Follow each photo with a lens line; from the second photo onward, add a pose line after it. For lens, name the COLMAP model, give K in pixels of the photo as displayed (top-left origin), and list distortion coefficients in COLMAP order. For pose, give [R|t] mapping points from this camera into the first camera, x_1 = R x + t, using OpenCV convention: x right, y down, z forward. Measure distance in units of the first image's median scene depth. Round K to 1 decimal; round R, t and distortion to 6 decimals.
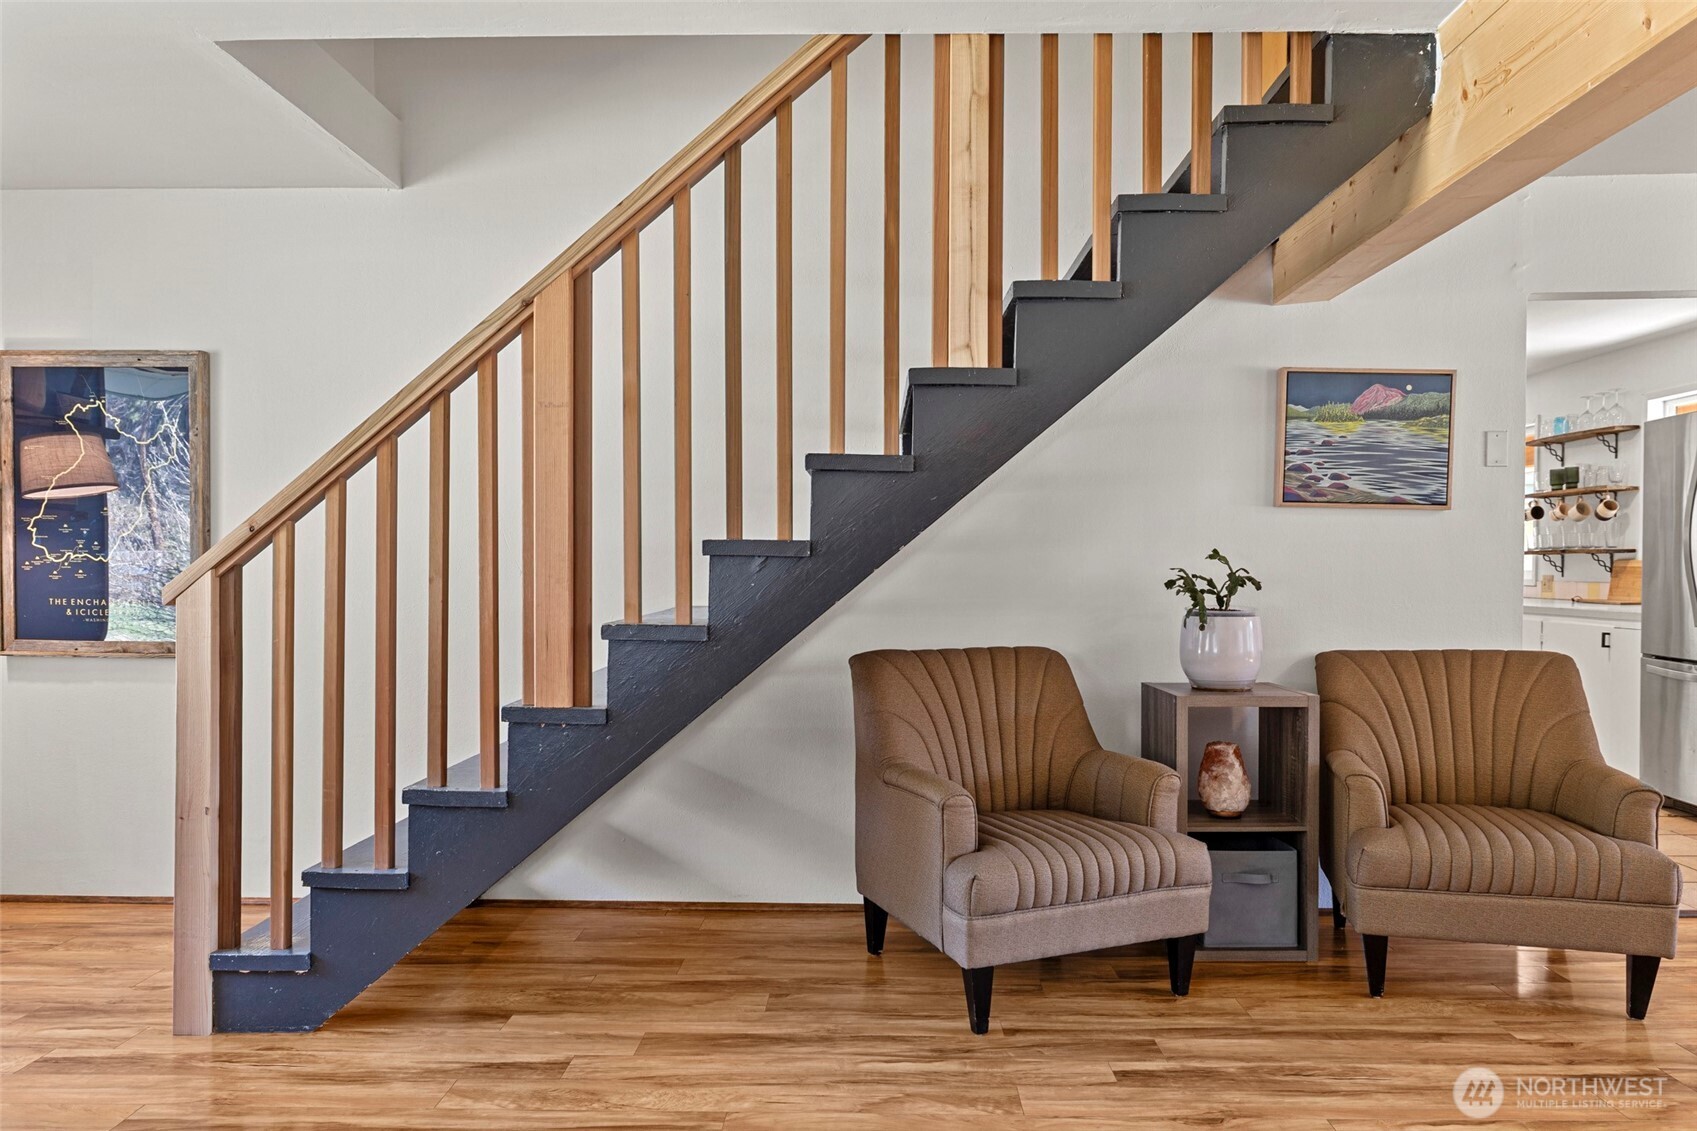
lens RADIAL K [[1075.0, 0, 846.4], [0, 1075.0, 587.8], [0, 0, 1]] dist [0.001533, 0.000831]
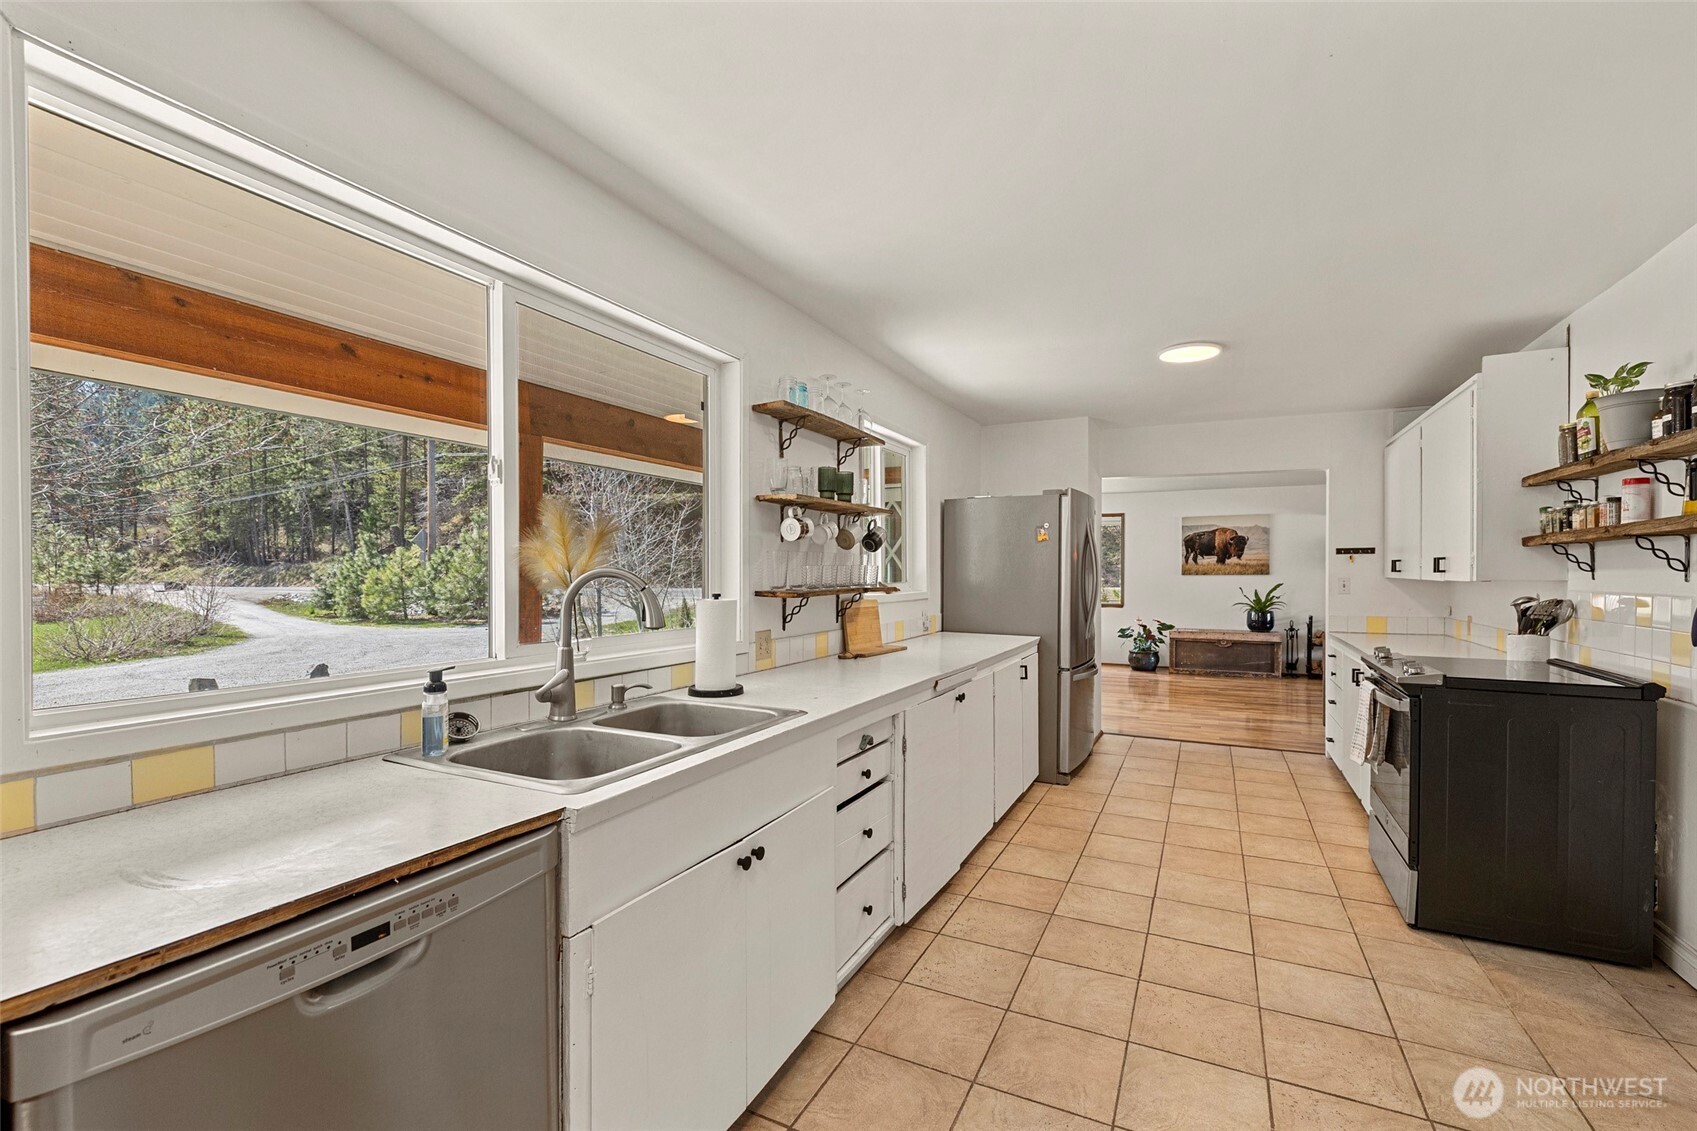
lens RADIAL K [[727.2, 0, 866.3], [0, 727.2, 577.7], [0, 0, 1]] dist [0.001148, 0.000137]
pose [[-0.912355, -0.002661, 0.409392, 0.897216], [0.008980, 0.999608, 0.026508, -0.106038], [-0.409302, 0.027861, -0.911974, 2.773358]]
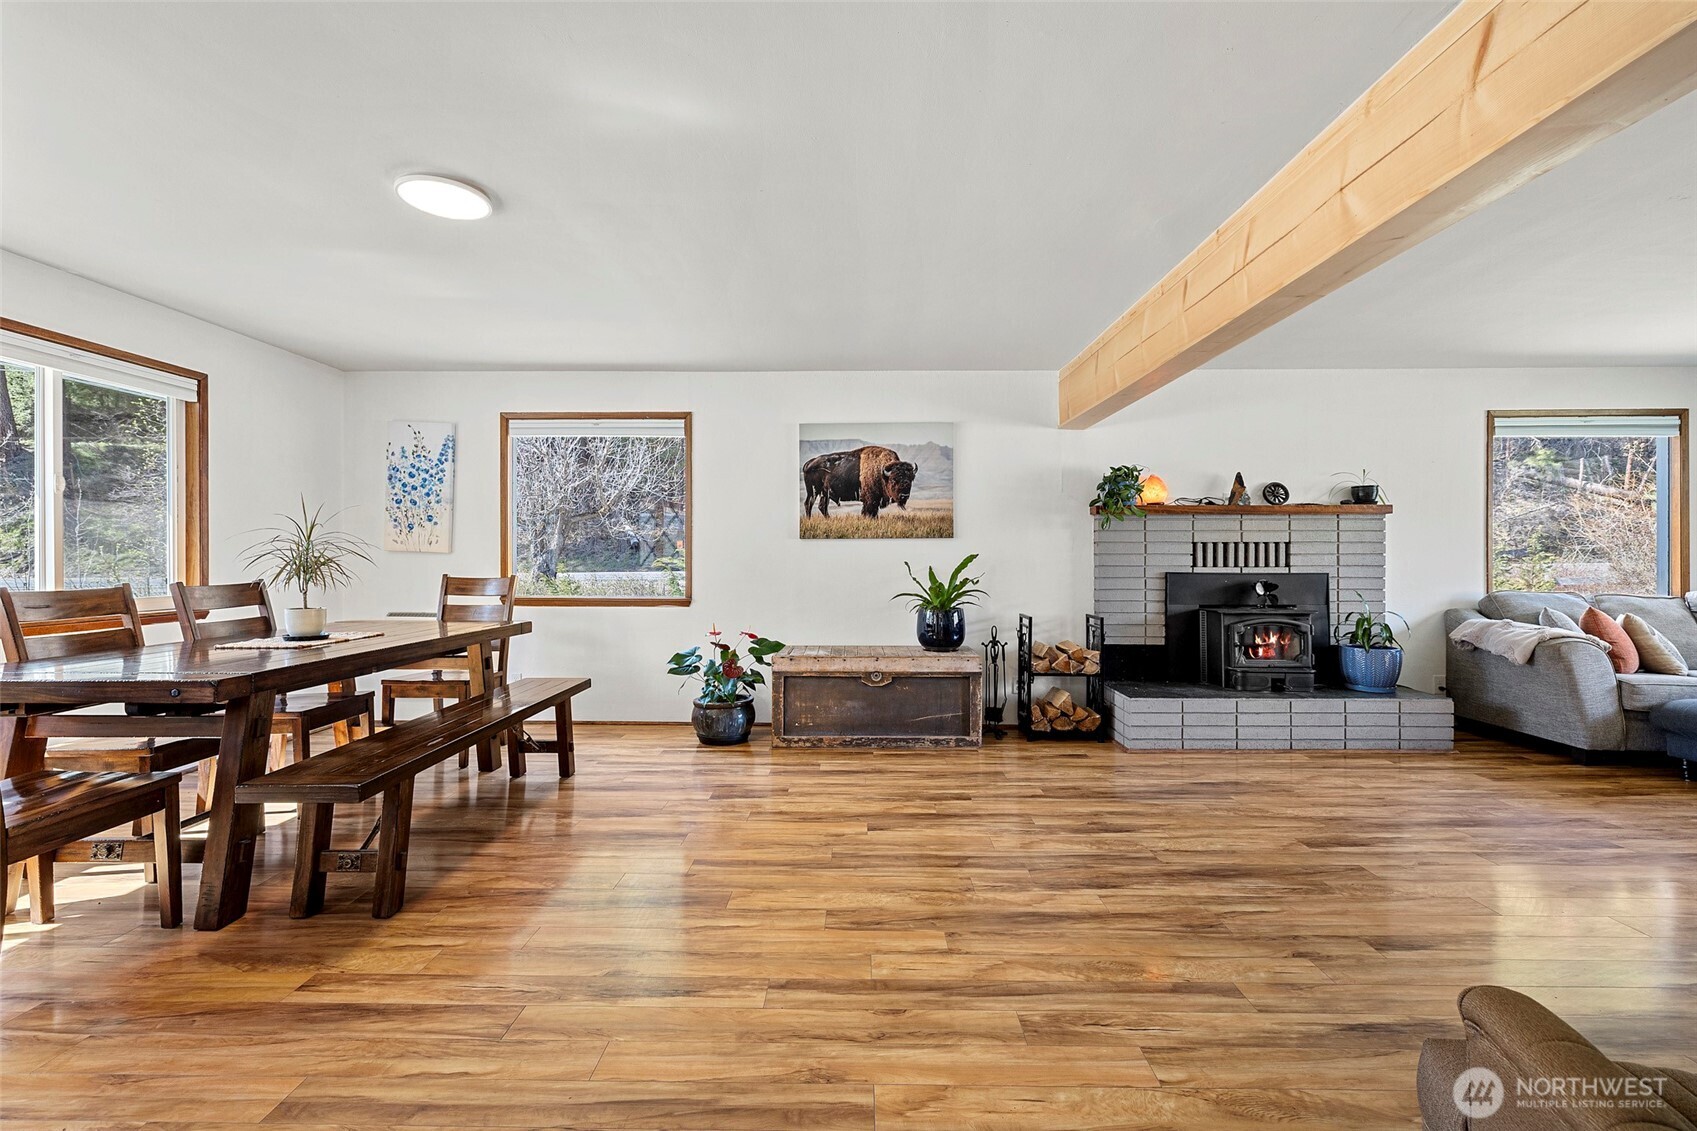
lens RADIAL K [[718.2, 0, 847.1], [0, 718.2, 558.6], [0, 0, 1]] dist [0.000504, 0.000544]
pose [[-0.999967, 0.002136, -0.007780, 0.854444], [0.001947, 0.999704, 0.024251, -0.025154], [0.007829, 0.024235, -0.999676, 1.071358]]
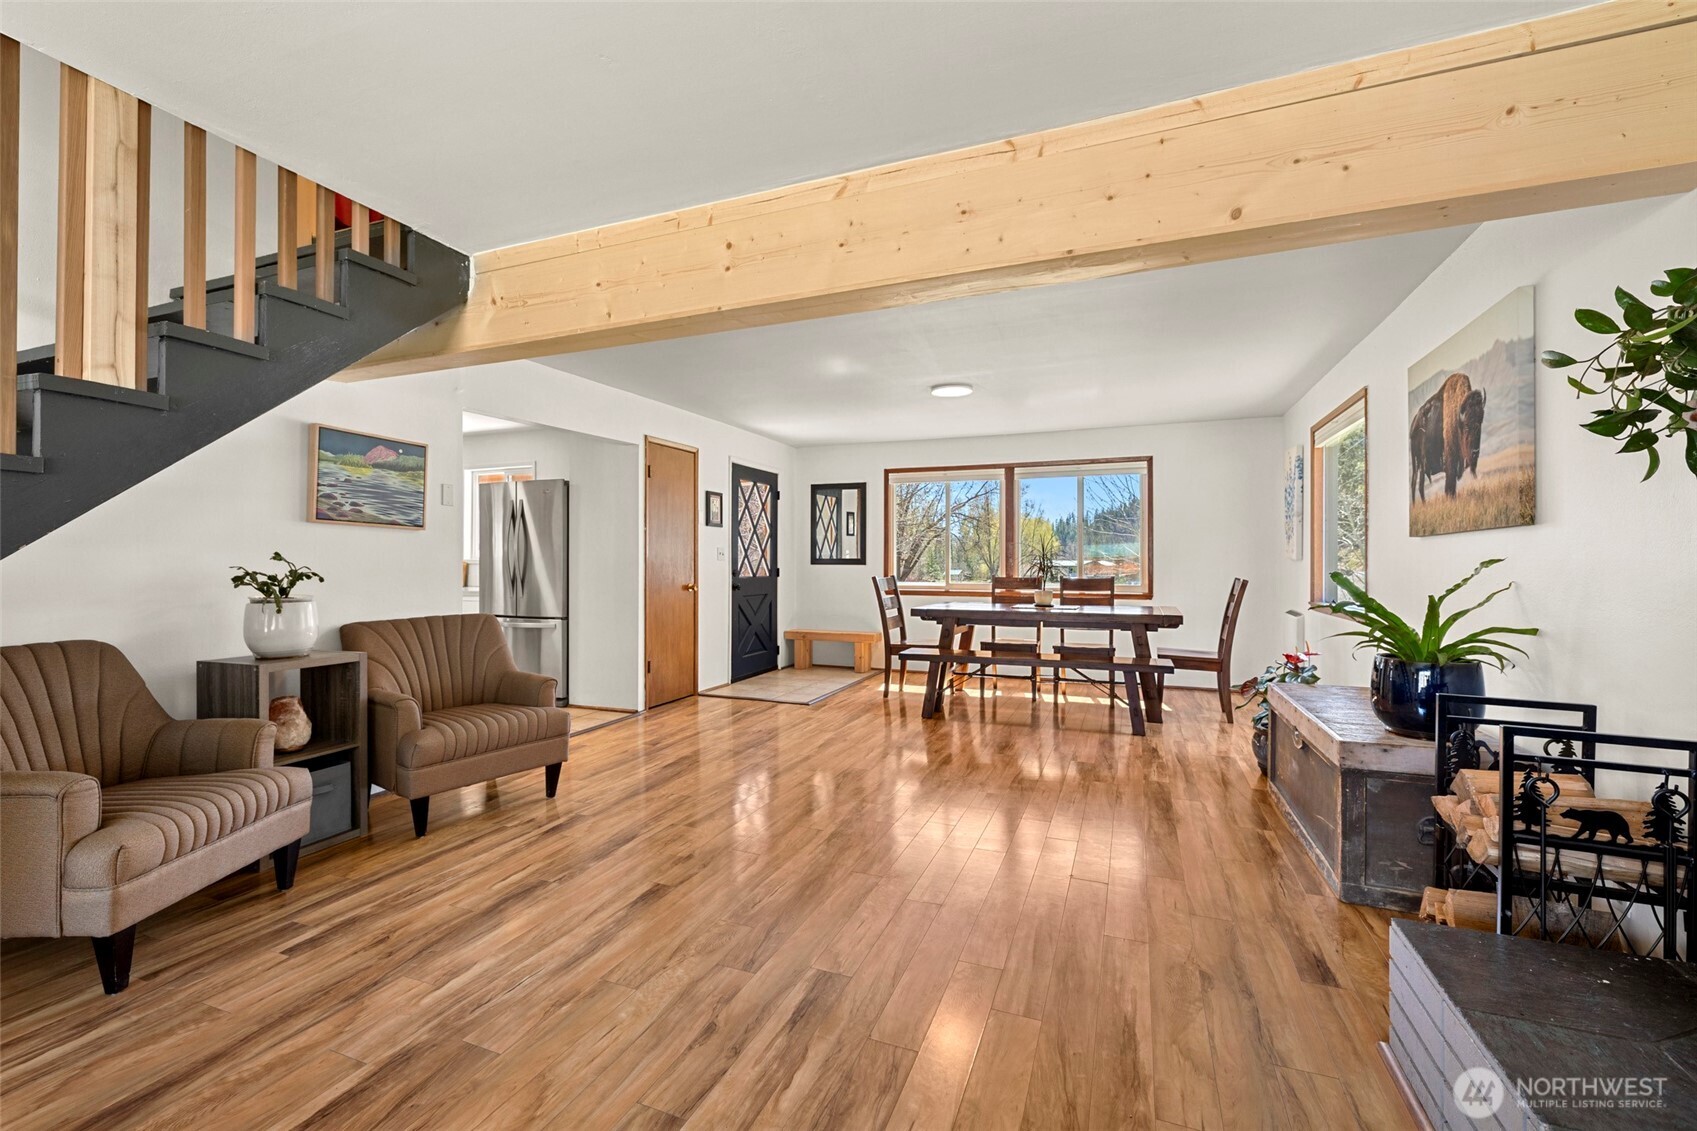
lens RADIAL K [[711.4, 0, 850.1], [0, 711.4, 561.3], [0, 0, 1]] dist [-0.000236, 0.000087]
pose [[0.346732, 0.004567, 0.937953, -0.218676], [0.019047, 0.999748, -0.011909, -0.000672], [-0.937771, 0.021994, 0.346557, 0.029386]]
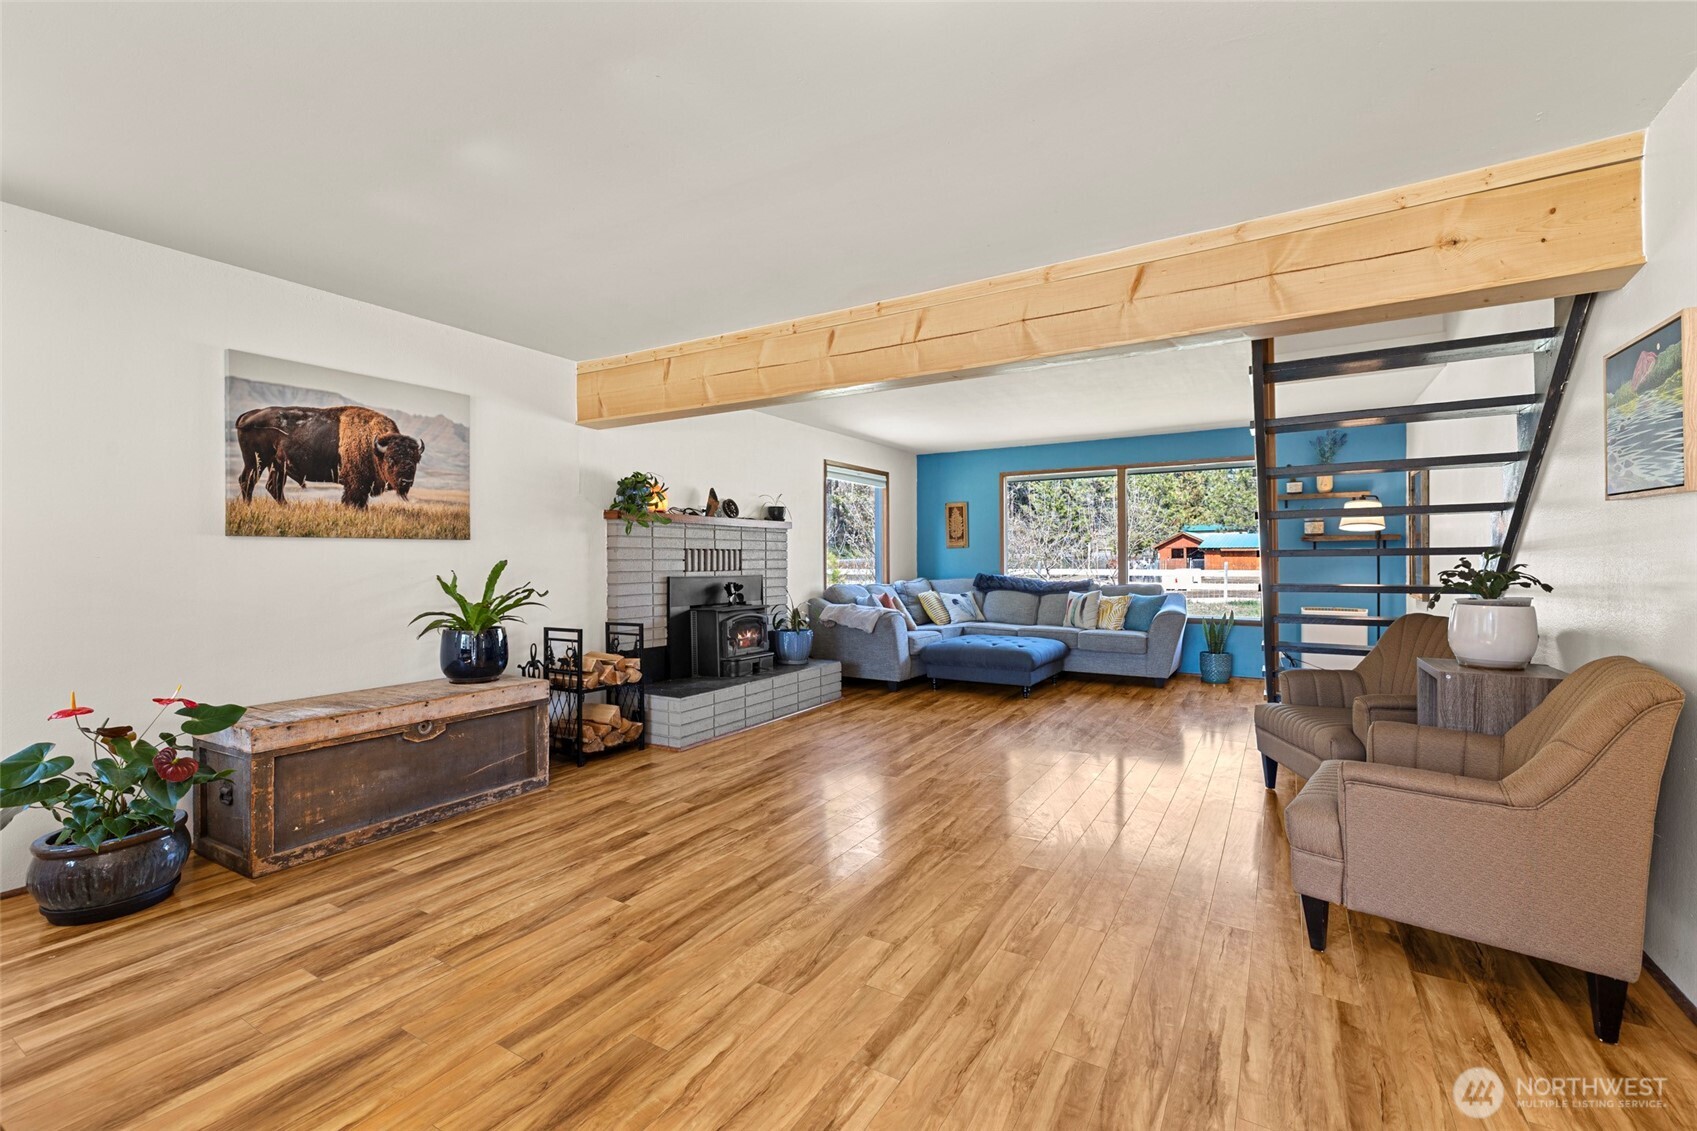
lens RADIAL K [[727.8, 0, 847.8], [0, 727.8, 560.8], [0, 0, 1]] dist [0.004097, 0.000315]
pose [[-0.496031, 0.004106, -0.868295, 1.334207], [-0.015046, 0.999798, 0.013324, -0.022353], [0.868174, 0.019673, -0.495869, 0.748380]]
